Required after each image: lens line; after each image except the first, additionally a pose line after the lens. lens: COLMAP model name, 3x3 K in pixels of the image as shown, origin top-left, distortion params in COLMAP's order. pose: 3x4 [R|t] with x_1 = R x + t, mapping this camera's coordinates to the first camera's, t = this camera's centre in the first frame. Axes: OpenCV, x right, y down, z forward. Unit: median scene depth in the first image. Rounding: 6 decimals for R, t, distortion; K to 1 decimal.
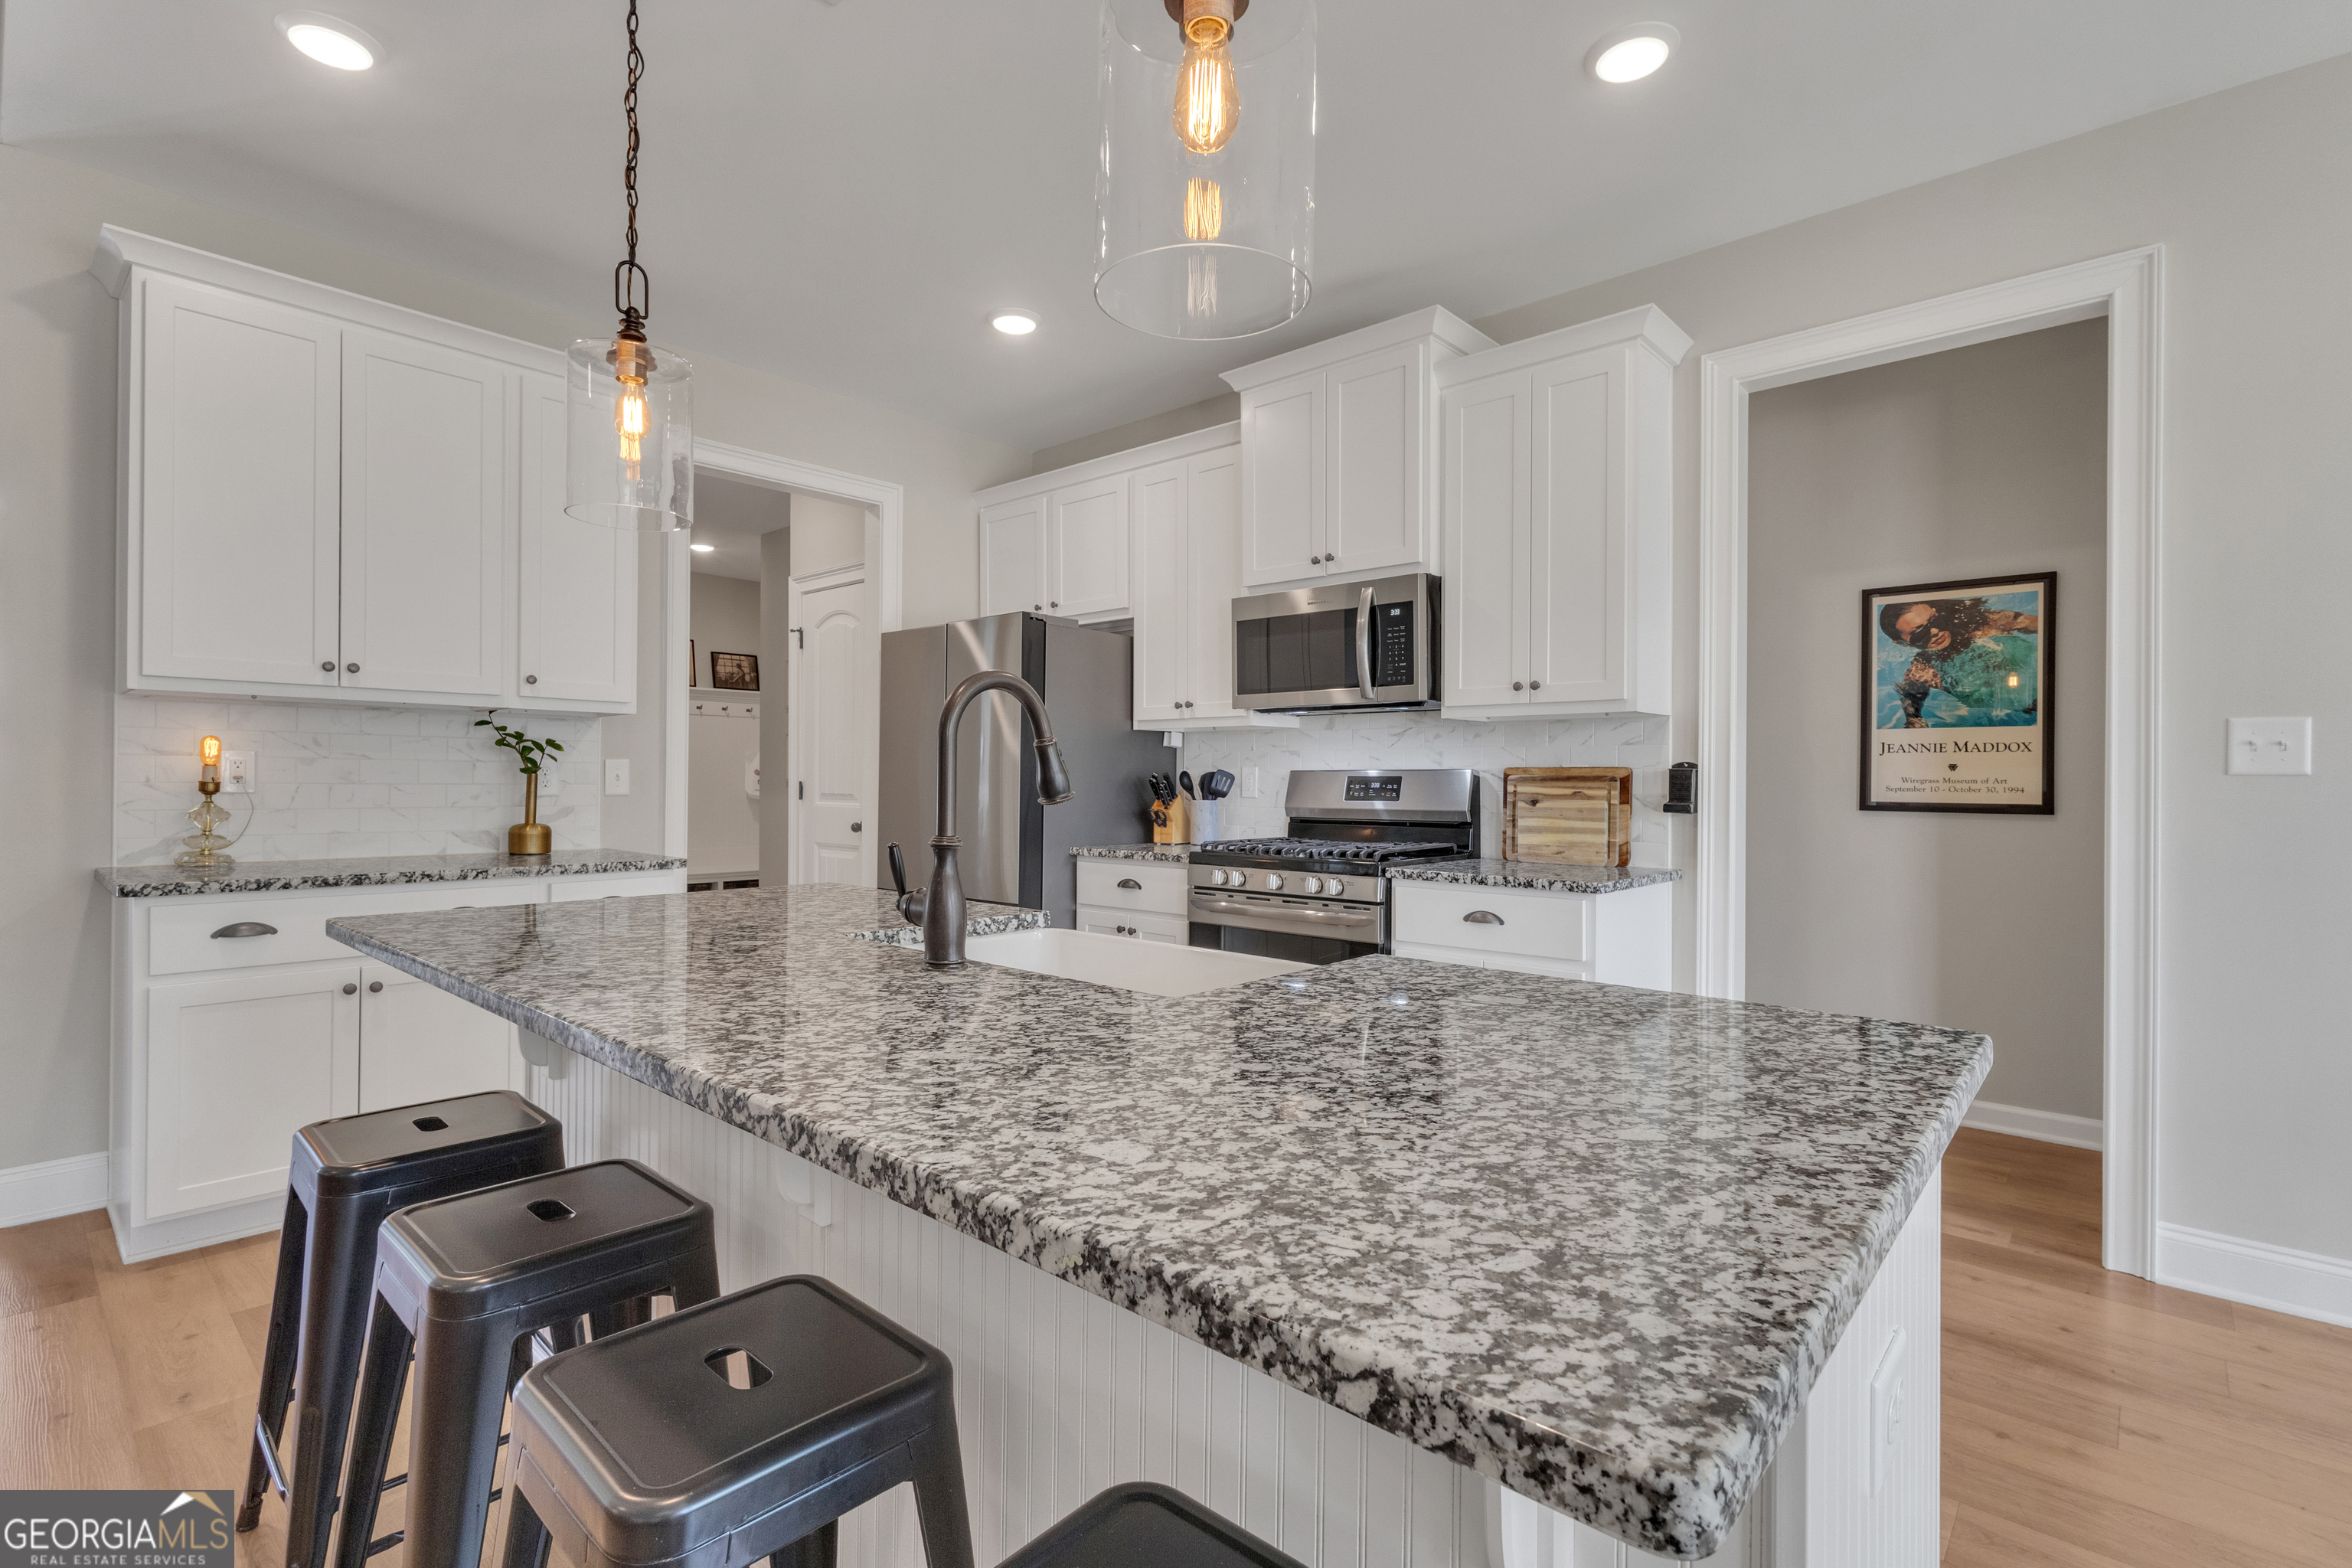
lens RADIAL K [[1080.7, 0, 1172.2], [0, 1080.7, 783.5], [0, 0, 1]] dist [0.003392, 0.000495]
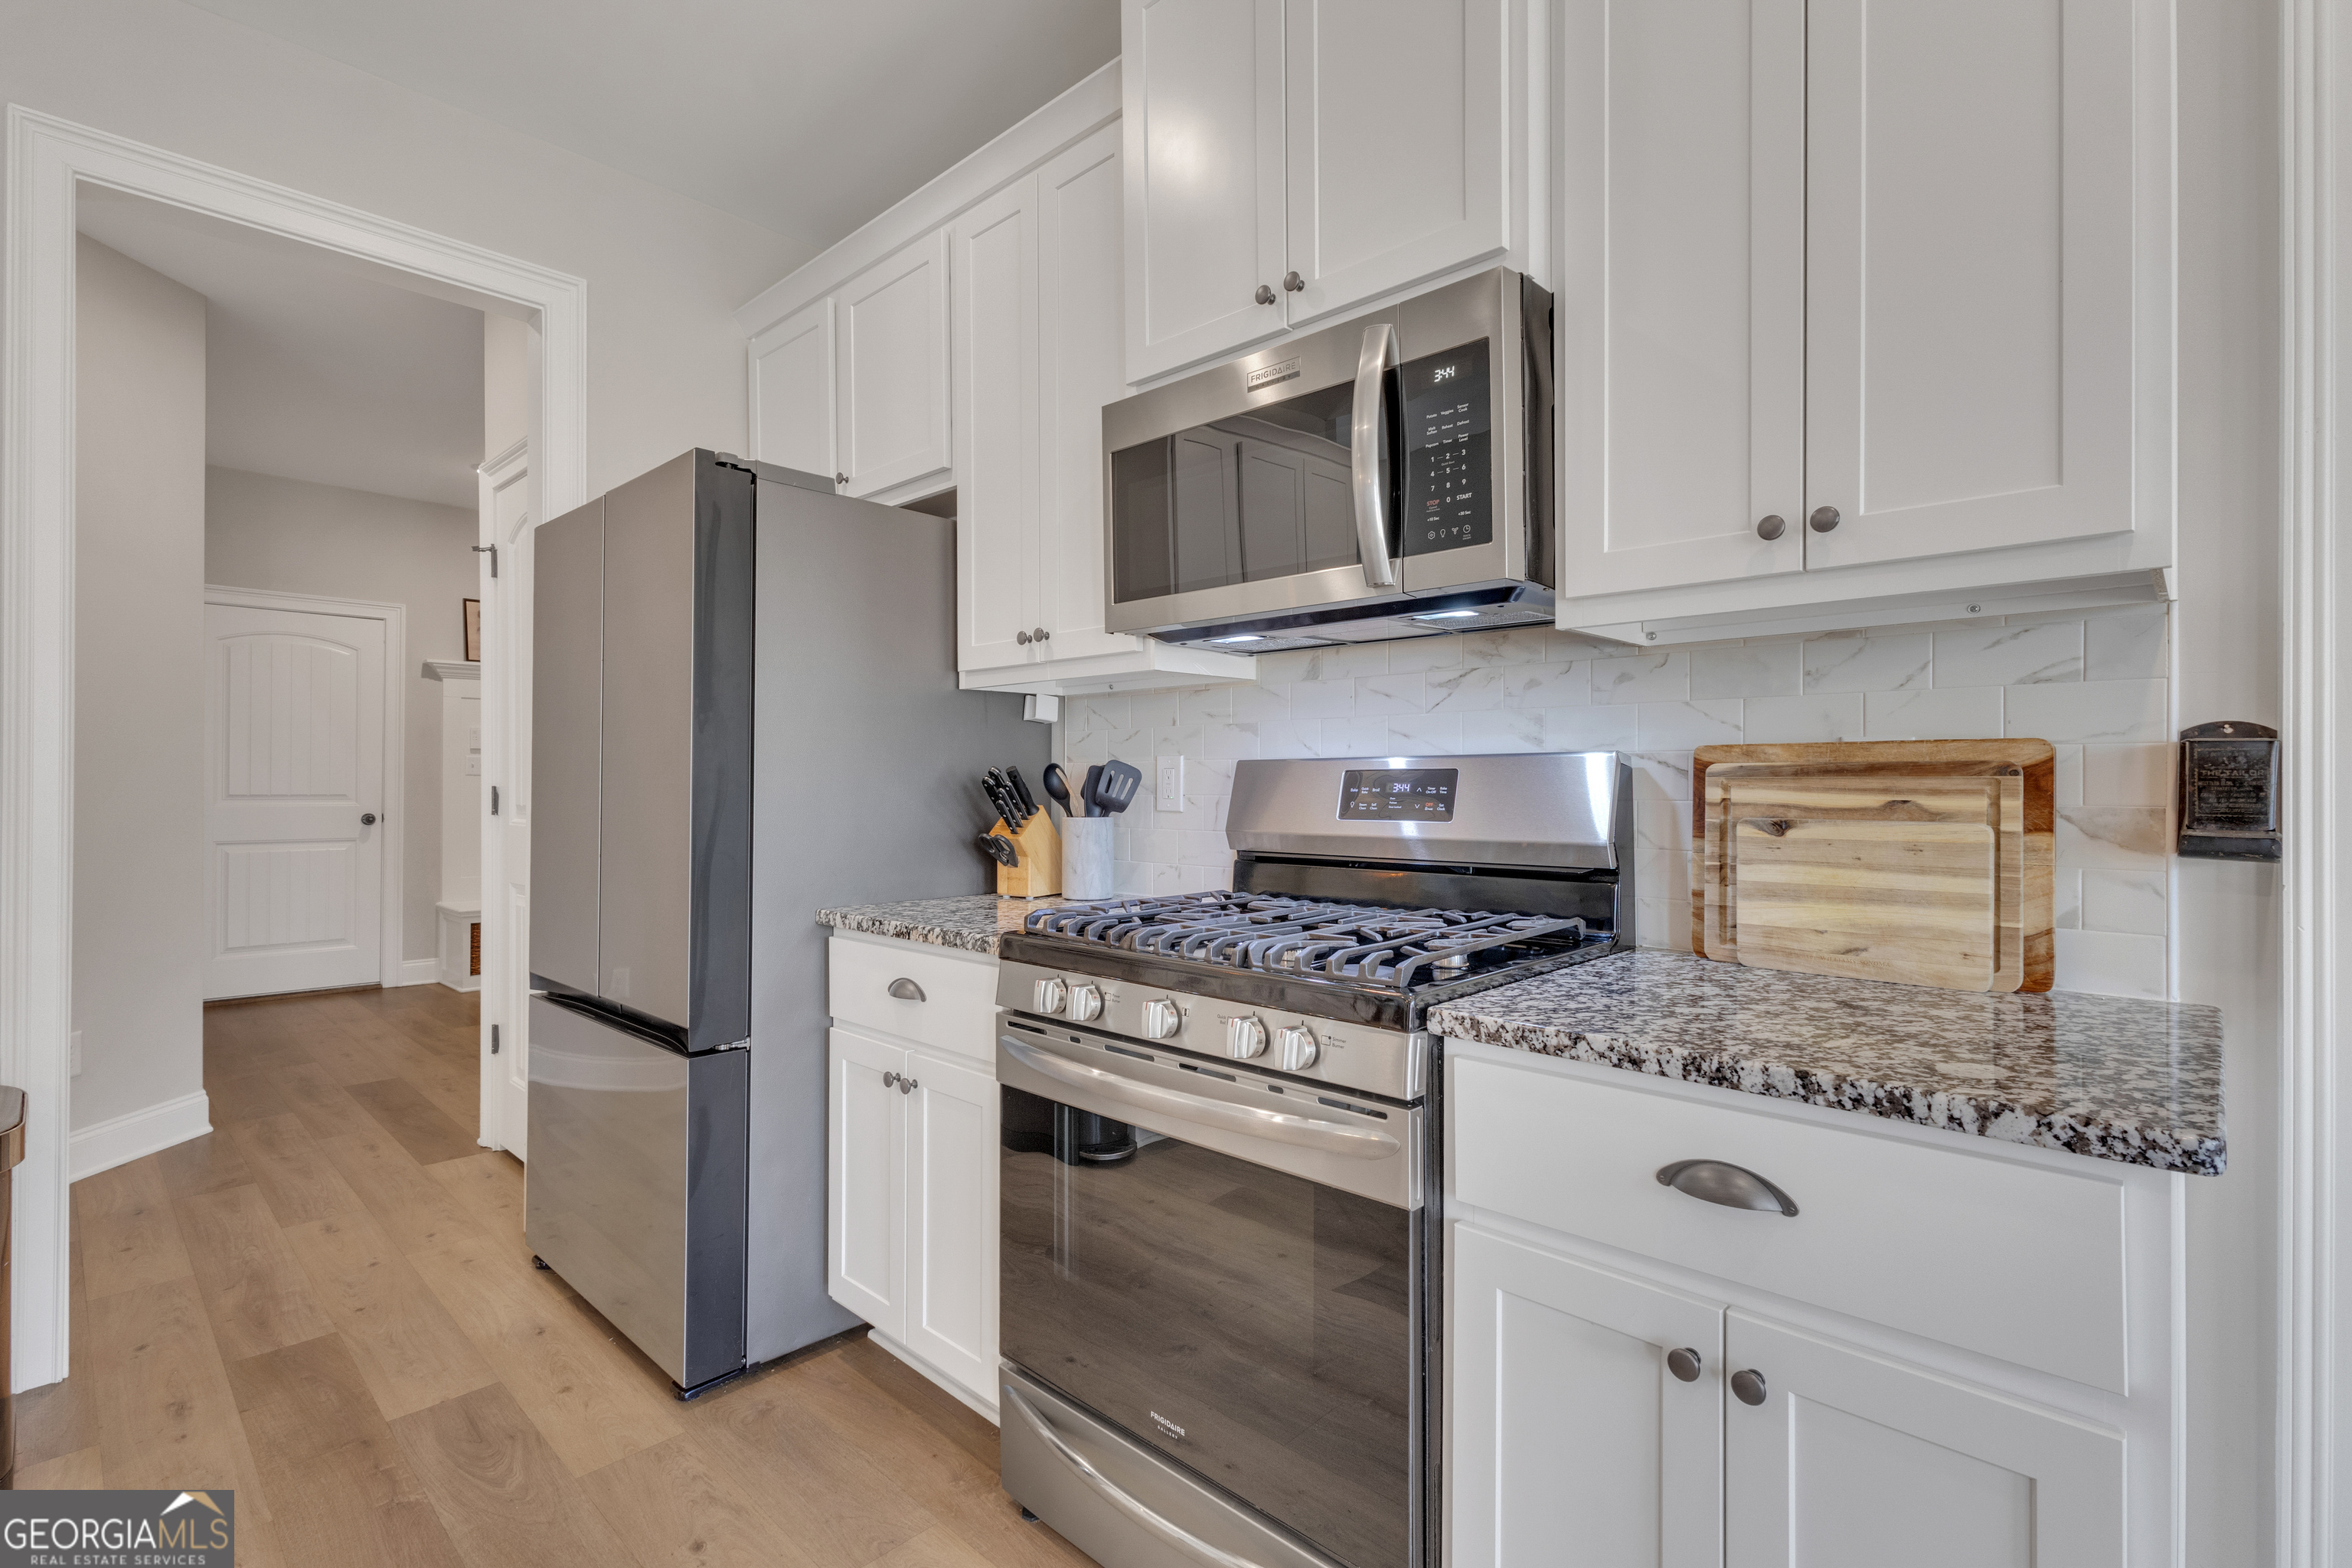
lens RADIAL K [[1080.7, 0, 1170.4], [0, 1080.7, 780.1], [0, 0, 1]] dist [0.003392, 0.000495]
pose [[0.999540, -0.005871, -0.029762, 0.109133], [0.005695, 0.999966, -0.005988, 0.000447], [0.029796, 0.005816, 0.999539, 0.565739]]
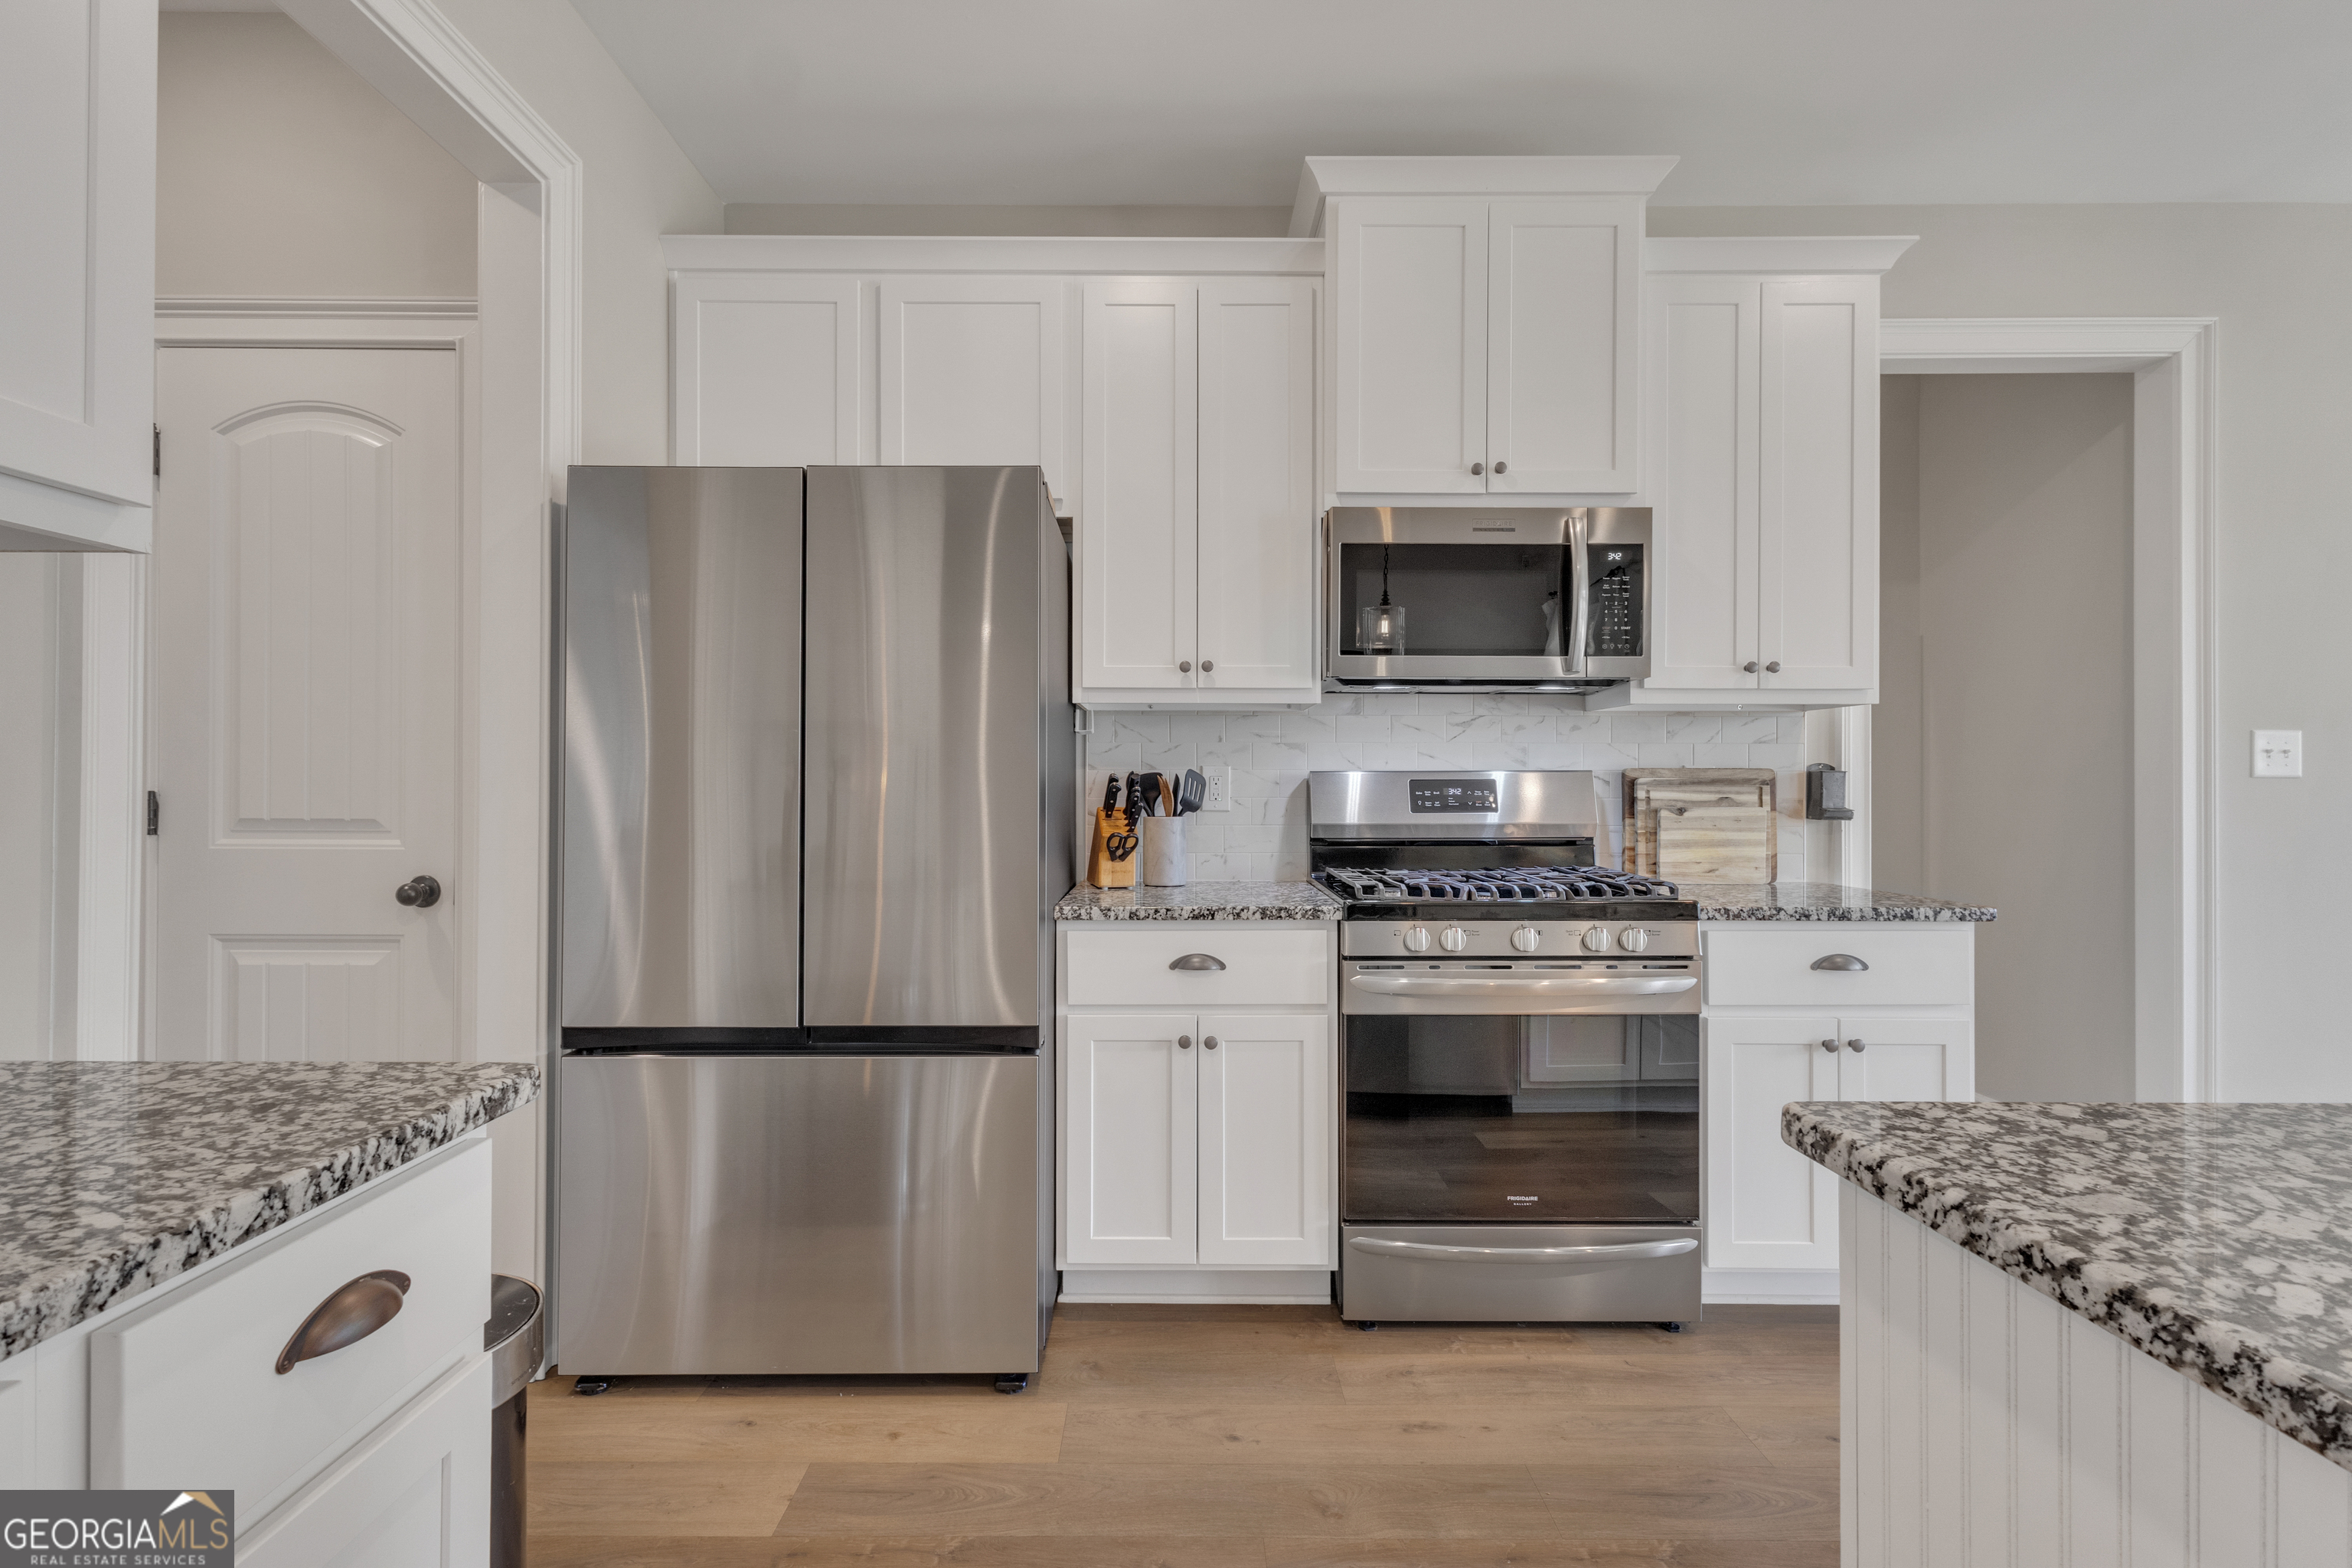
lens RADIAL K [[1080.7, 0, 1174.4], [0, 1080.7, 780.5], [0, 0, 1]] dist [0.003392, 0.000495]
pose [[0.742663, -0.002072, 0.669662, -0.497703], [0.005465, 0.999981, -0.002967, -0.005272], [-0.669643, 0.005863, 0.742660, 0.638575]]
